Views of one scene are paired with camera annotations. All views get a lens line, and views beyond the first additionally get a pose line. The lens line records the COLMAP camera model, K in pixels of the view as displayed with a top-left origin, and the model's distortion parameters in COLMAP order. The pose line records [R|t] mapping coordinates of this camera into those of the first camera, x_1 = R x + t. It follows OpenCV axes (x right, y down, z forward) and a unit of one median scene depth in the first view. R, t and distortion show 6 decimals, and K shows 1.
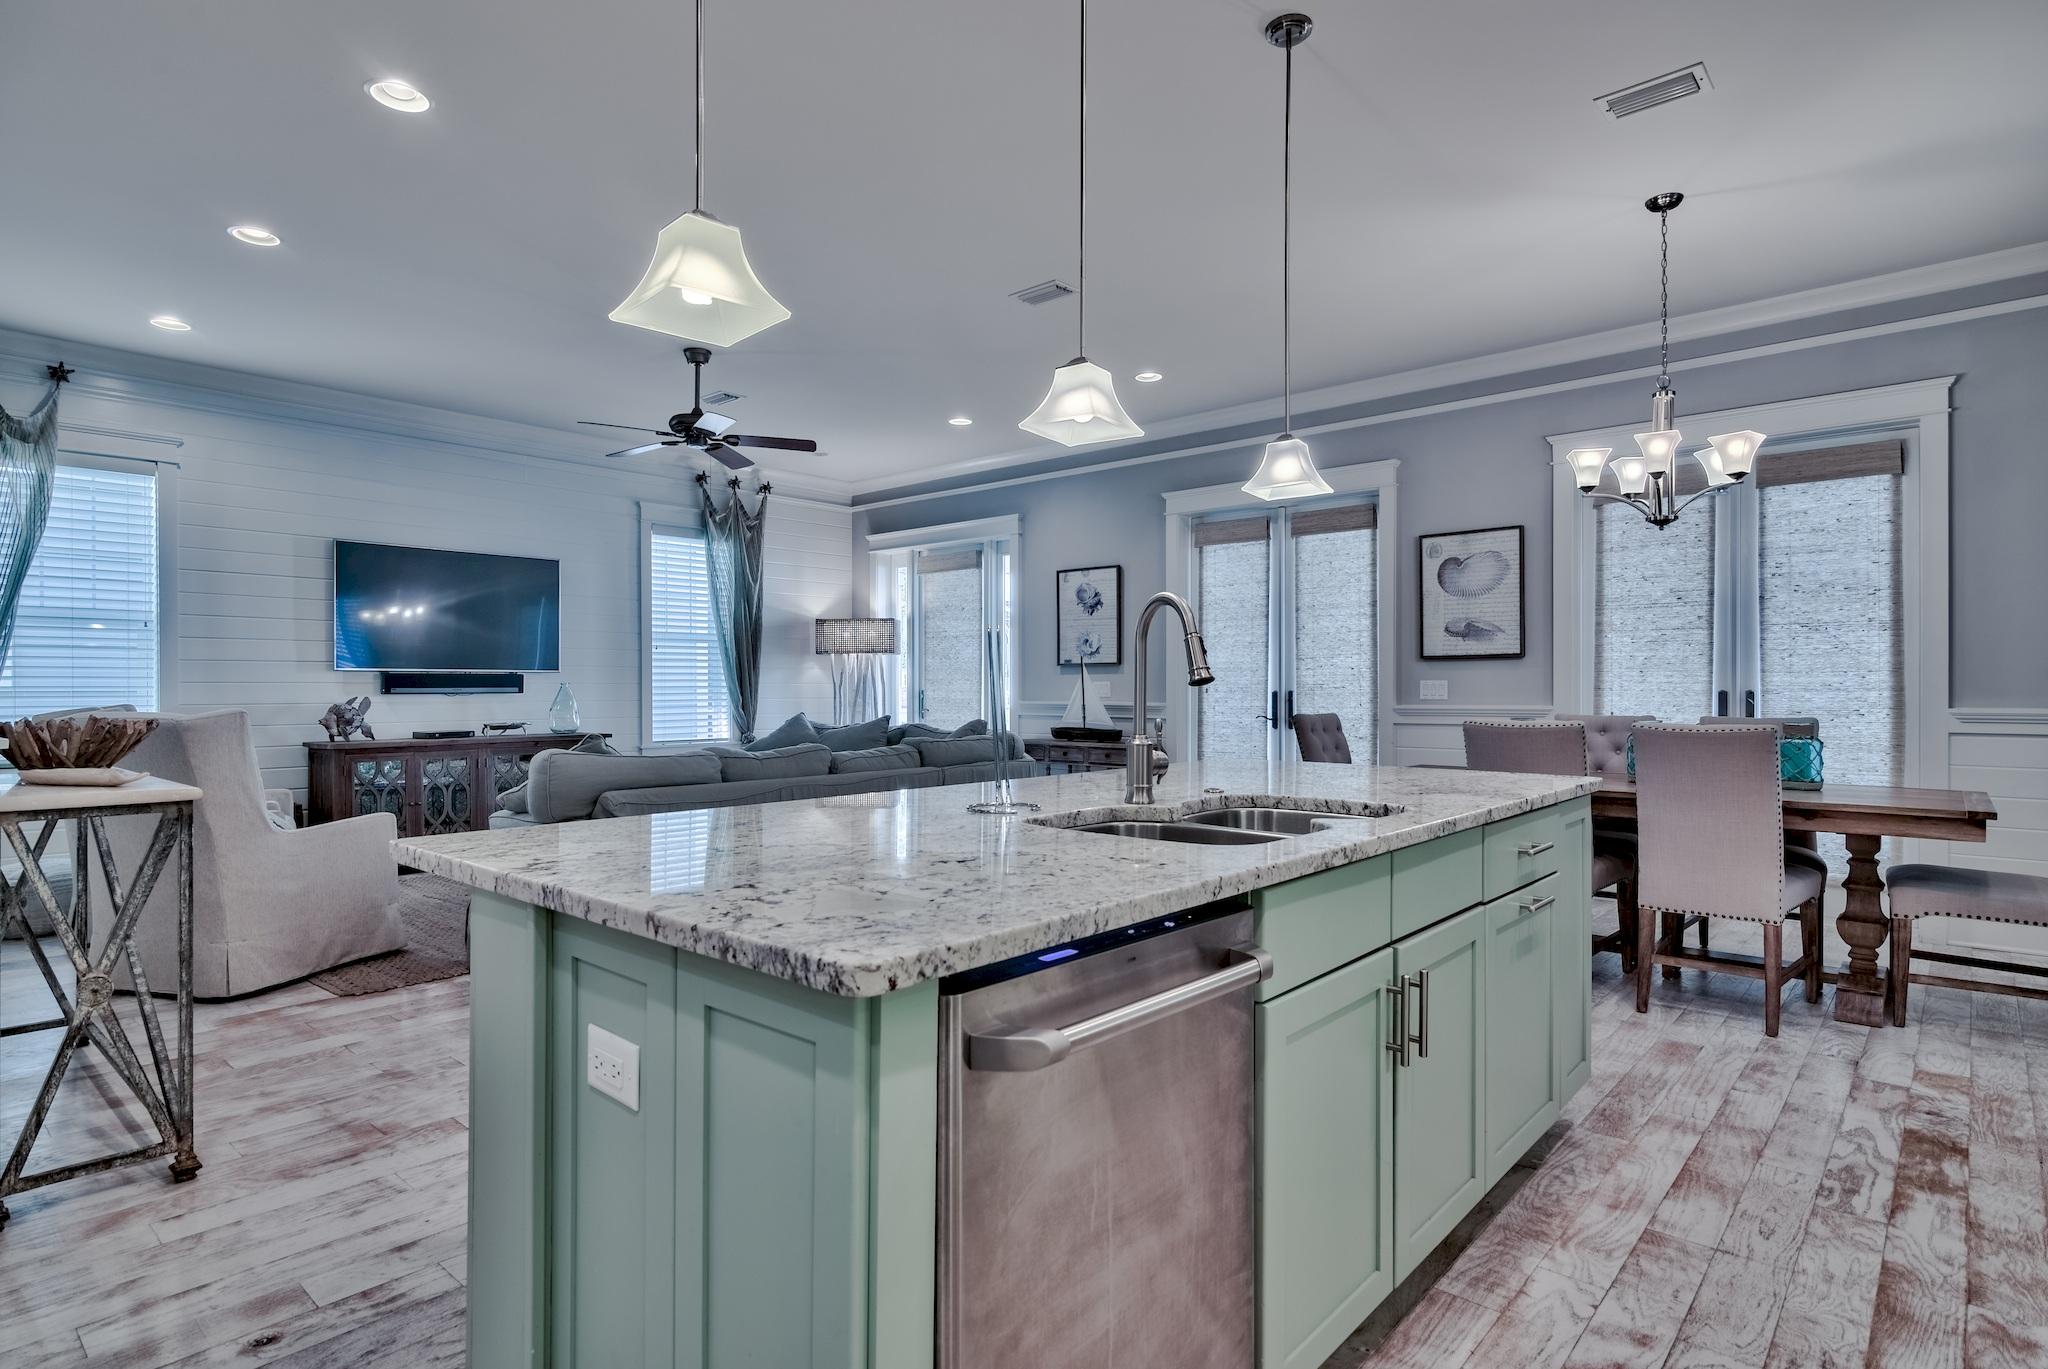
lens RADIAL K [[1066.4, 0, 1018.2], [0, 1066.4, 692.9], [0, 0, 1]] dist [0.002121, 0.000526]
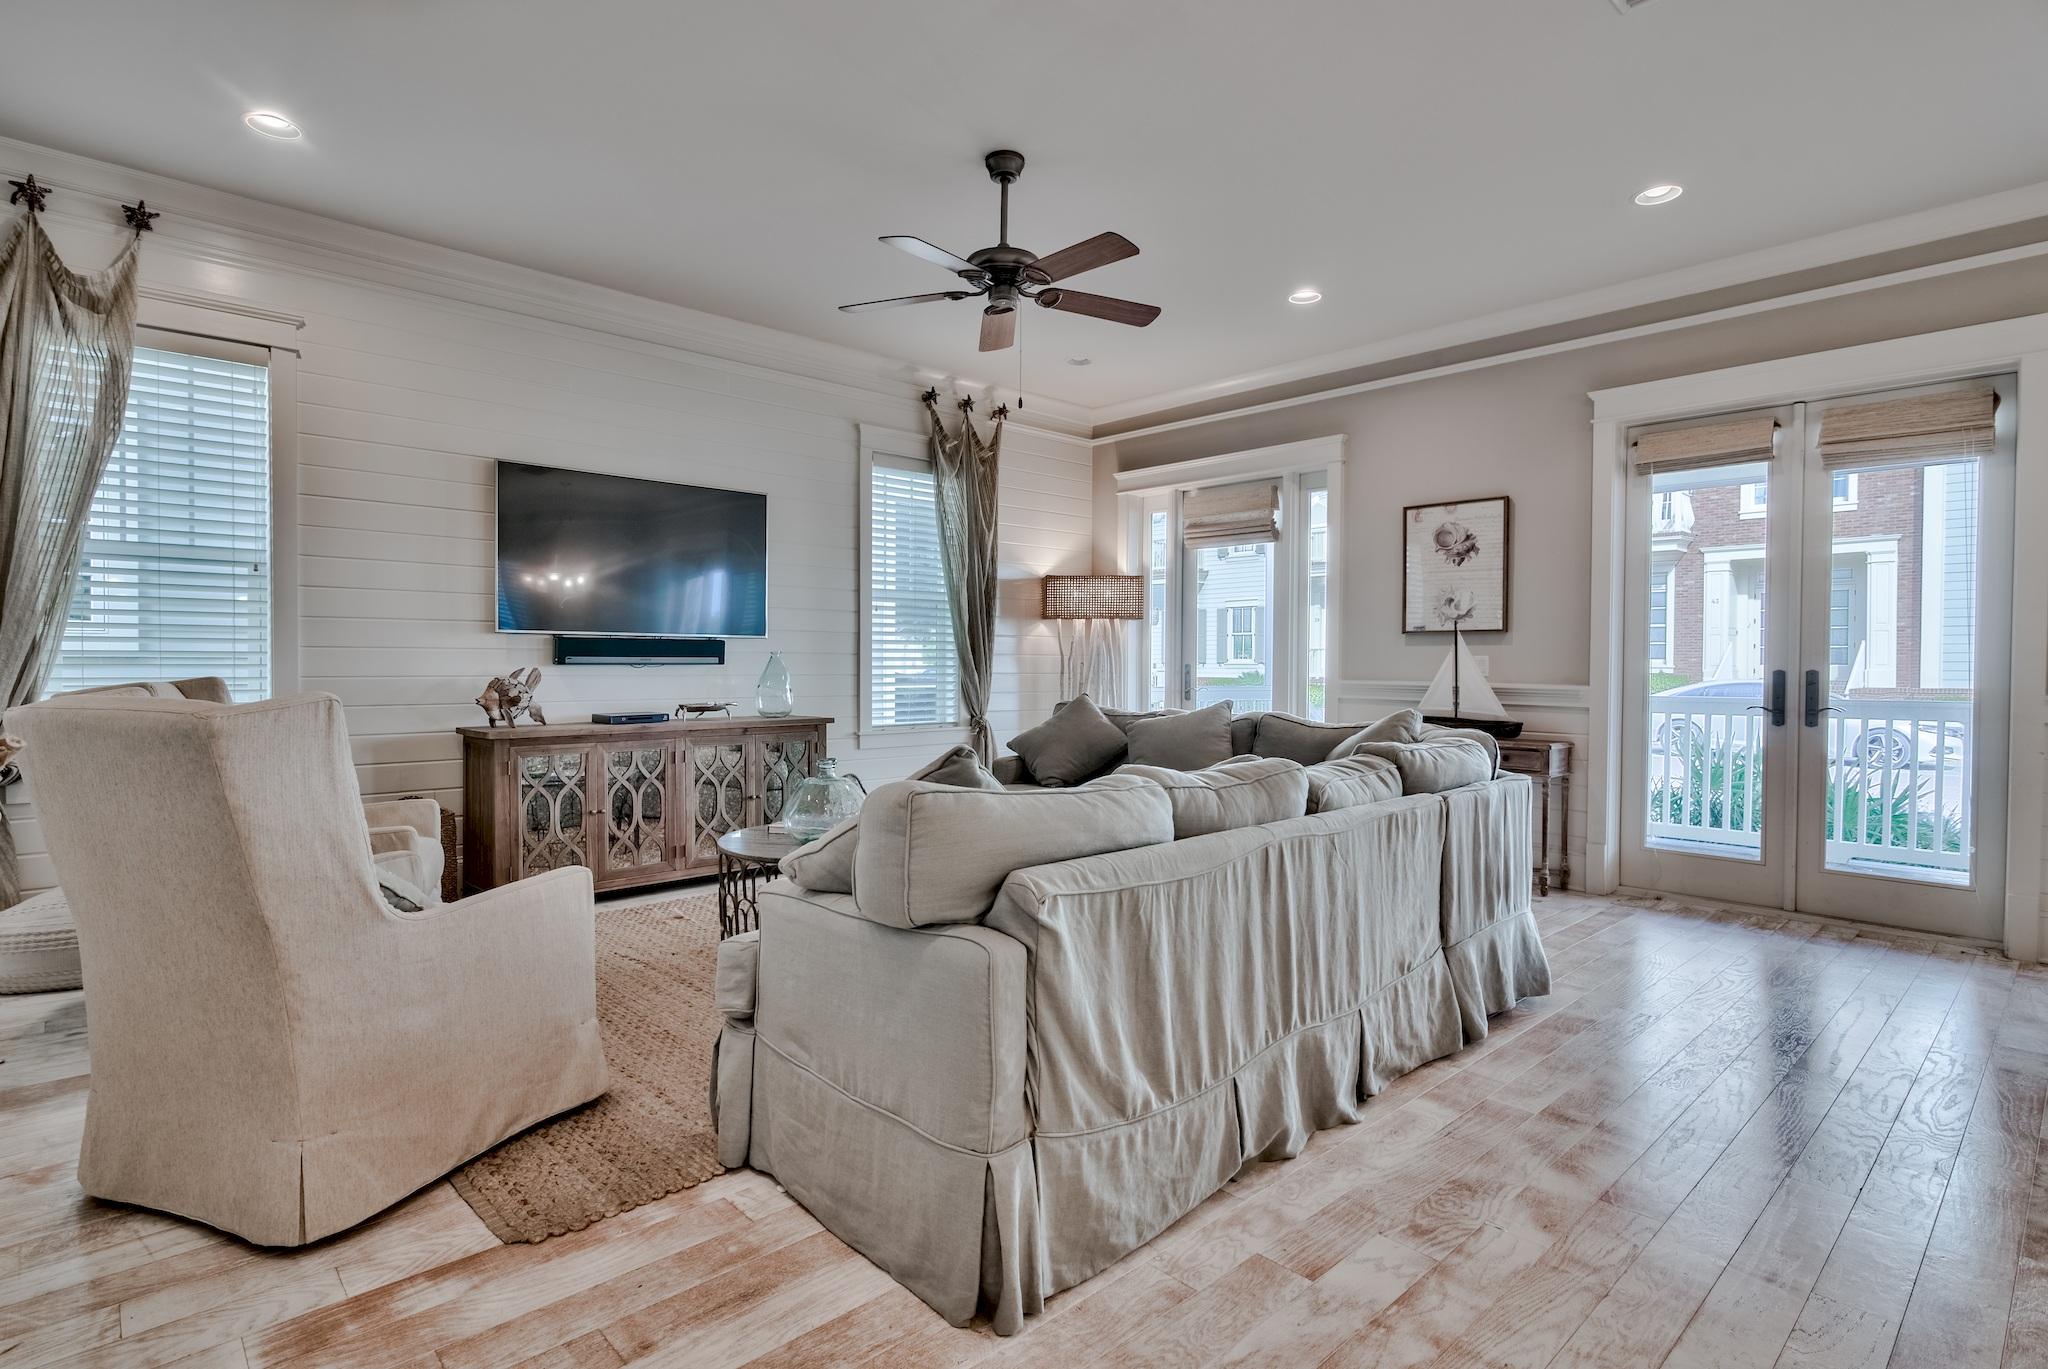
lens RADIAL K [[1018.4, 0, 1012.9], [0, 1018.4, 680.2], [0, 0, 1]] dist [-0.002313, -0.000303]
pose [[0.994939, 0.009972, -0.099988, -0.181768], [-0.008564, 0.999858, 0.014500, -0.000793], [0.100118, -0.013570, 0.994883, 0.284443]]
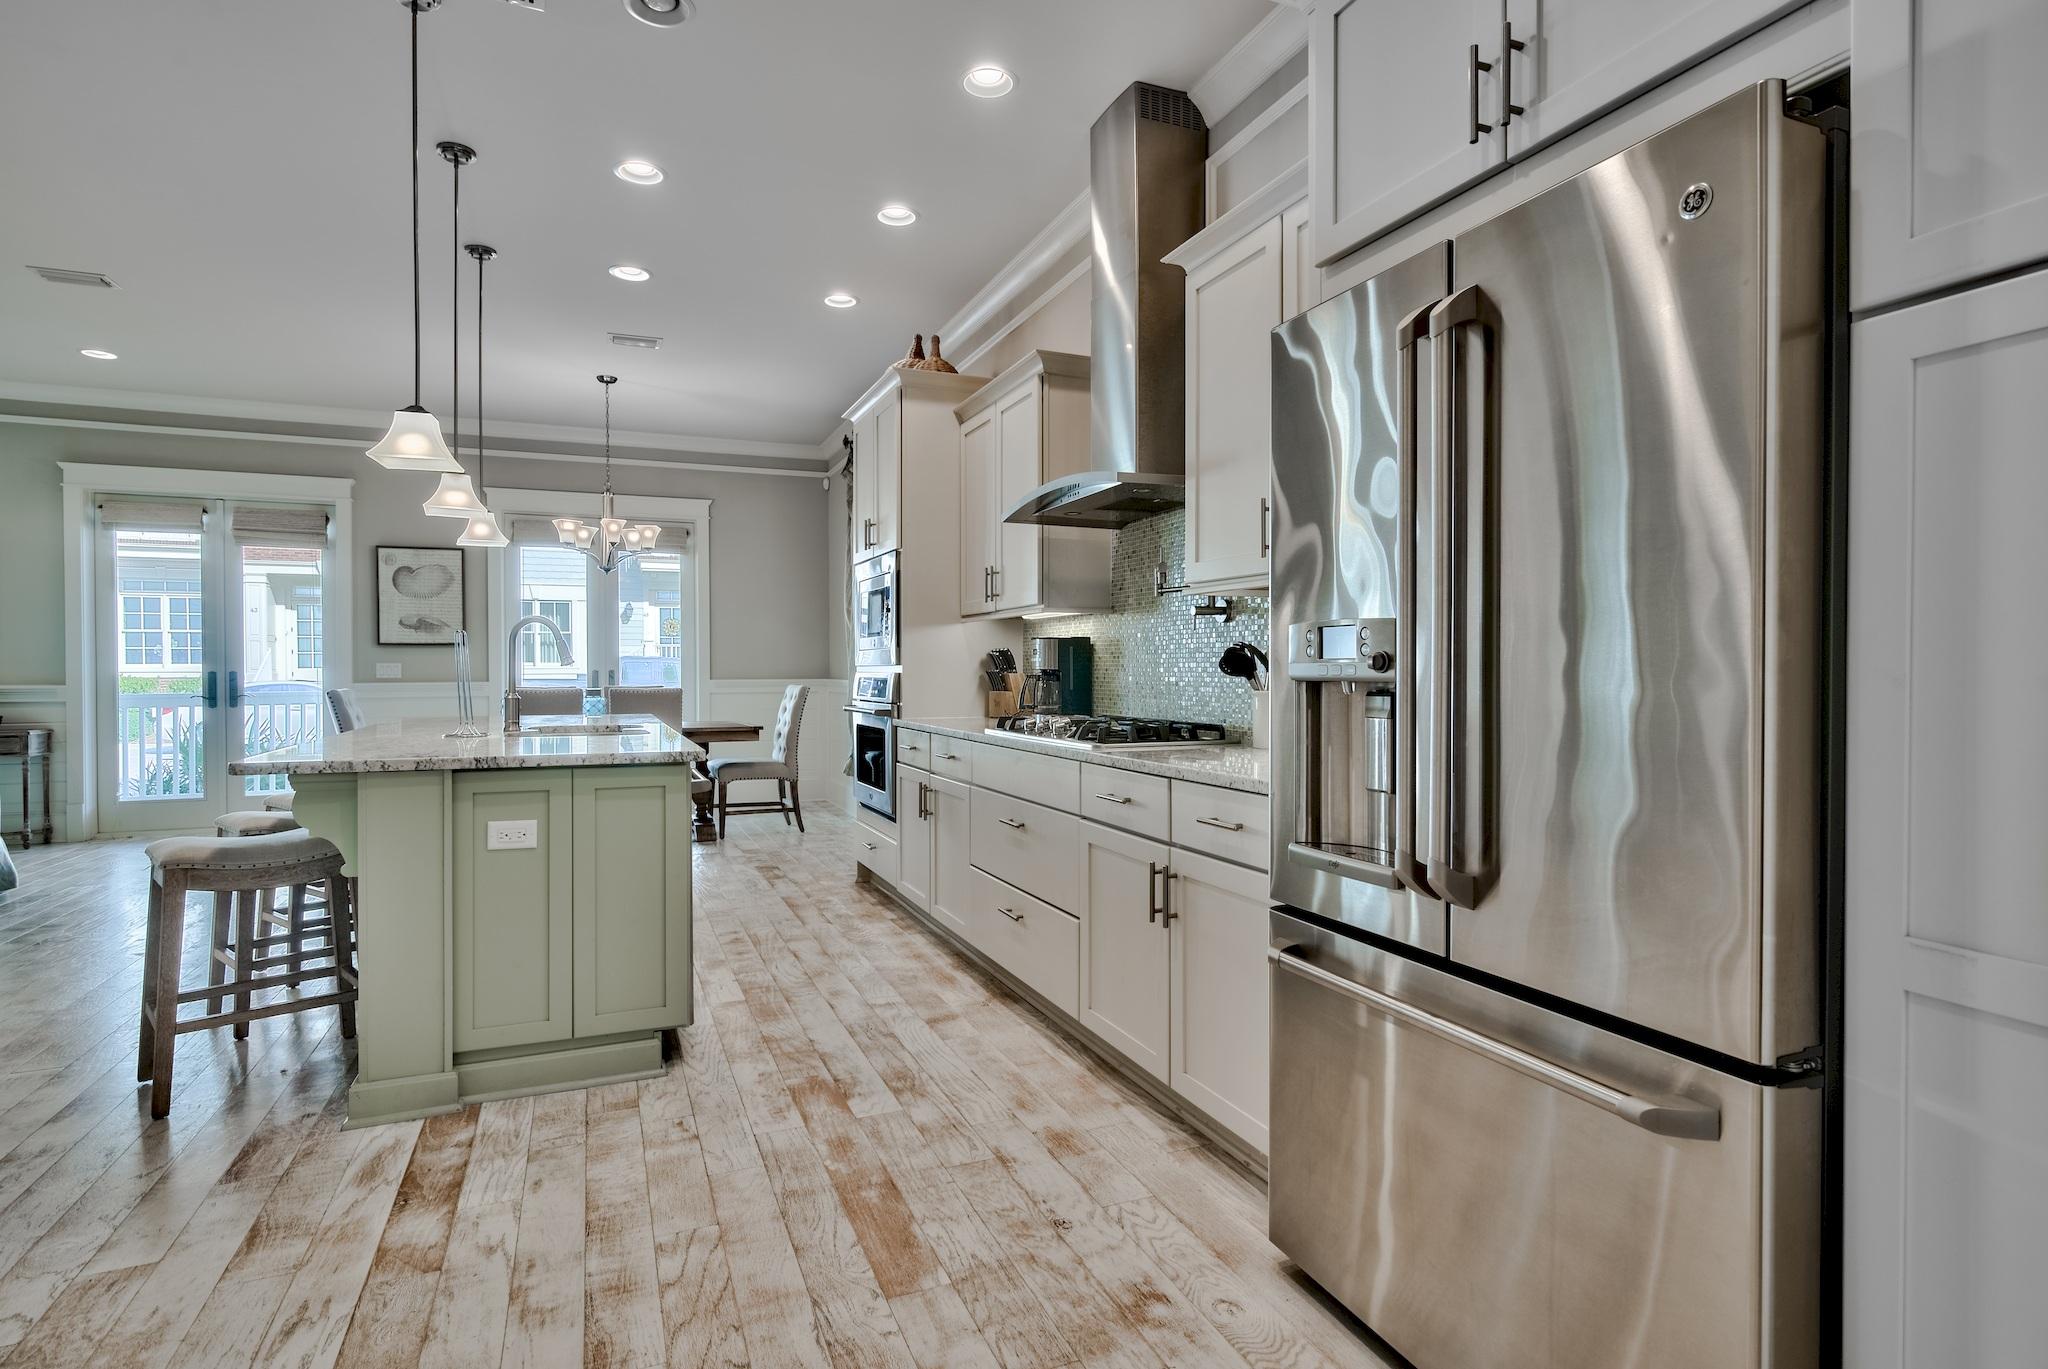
lens RADIAL K [[1018.4, 0, 1012.9], [0, 1018.4, 680.2], [0, 0, 1]] dist [-0.002313, -0.000303]
pose [[0.433495, -0.009334, 0.901108, -0.313514], [0.004787, 0.999956, 0.008055, 0.002174], [-0.901143, 0.000822, 0.433521, -0.149109]]
